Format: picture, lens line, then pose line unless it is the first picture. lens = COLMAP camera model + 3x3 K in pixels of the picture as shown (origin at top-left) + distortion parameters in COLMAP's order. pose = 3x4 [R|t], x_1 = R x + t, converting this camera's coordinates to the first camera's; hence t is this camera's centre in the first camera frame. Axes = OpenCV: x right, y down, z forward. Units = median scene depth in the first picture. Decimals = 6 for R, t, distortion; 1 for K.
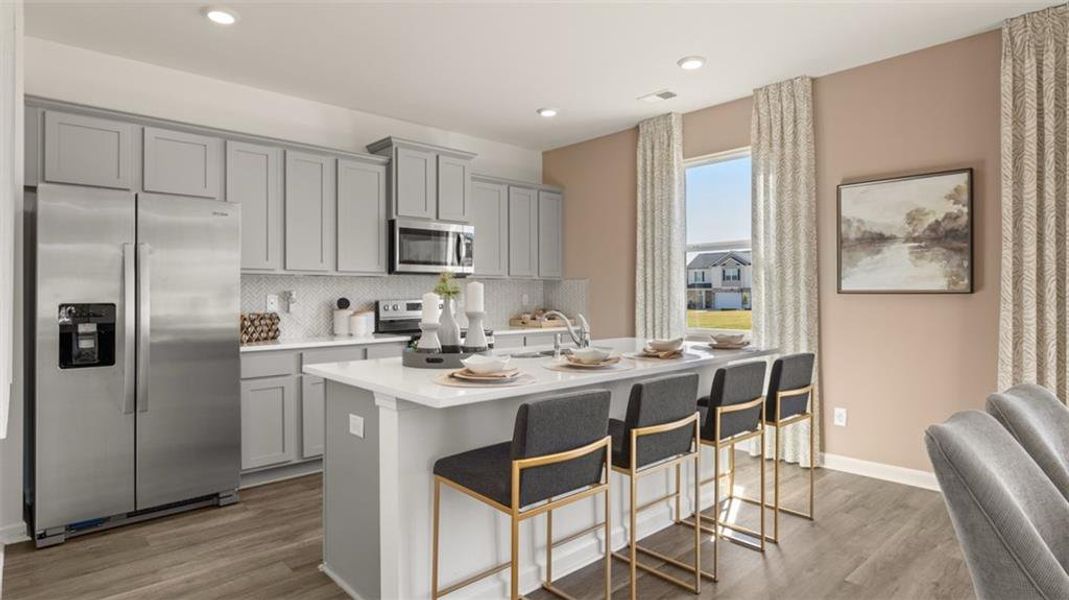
lens RADIAL K [[566.1, 0, 537.6], [0, 566.1, 290.4], [0, 0, 1]] dist [-0.006201, 0.003908]
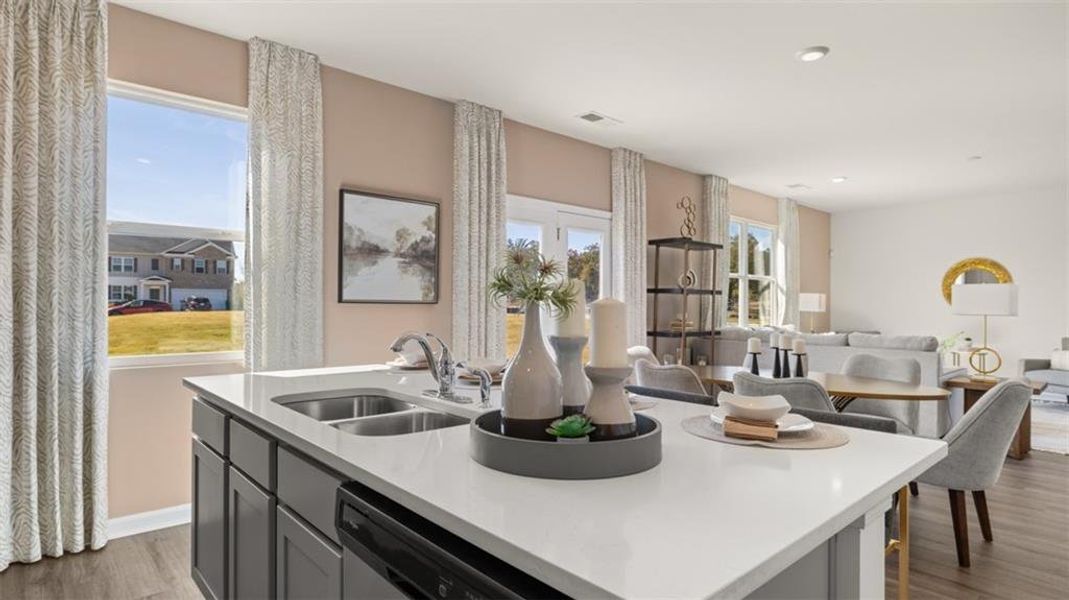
lens RADIAL K [[566.1, 0, 544.1], [0, 566.1, 303.4], [0, 0, 1]] dist [-0.006201, 0.003908]
pose [[0.002110, 0.004716, 0.999987, -0.461251], [-0.012877, 0.999906, -0.004689, 0.007388], [-0.999915, -0.012866, 0.002171, 0.717034]]
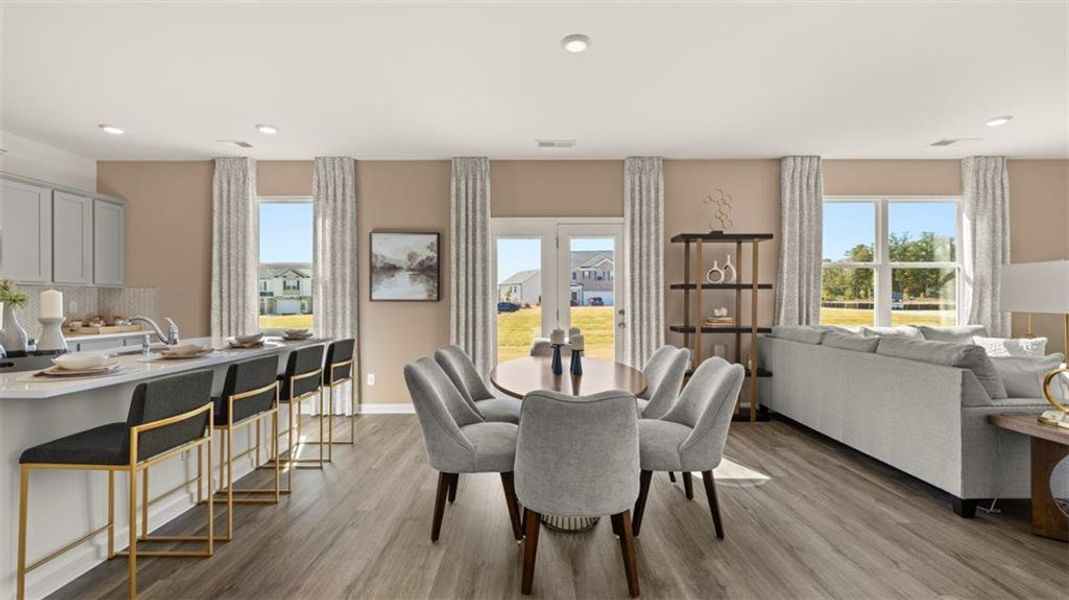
lens RADIAL K [[453.5, 0, 533.4], [0, 453.5, 300.6], [0, 0, 1]] dist [-0.002720, 0.000472]
pose [[0.680468, 0.001553, 0.732776, -0.093252], [-0.005194, 0.999983, 0.002704, -0.002213], [-0.732759, -0.005645, 0.680465, -0.213528]]
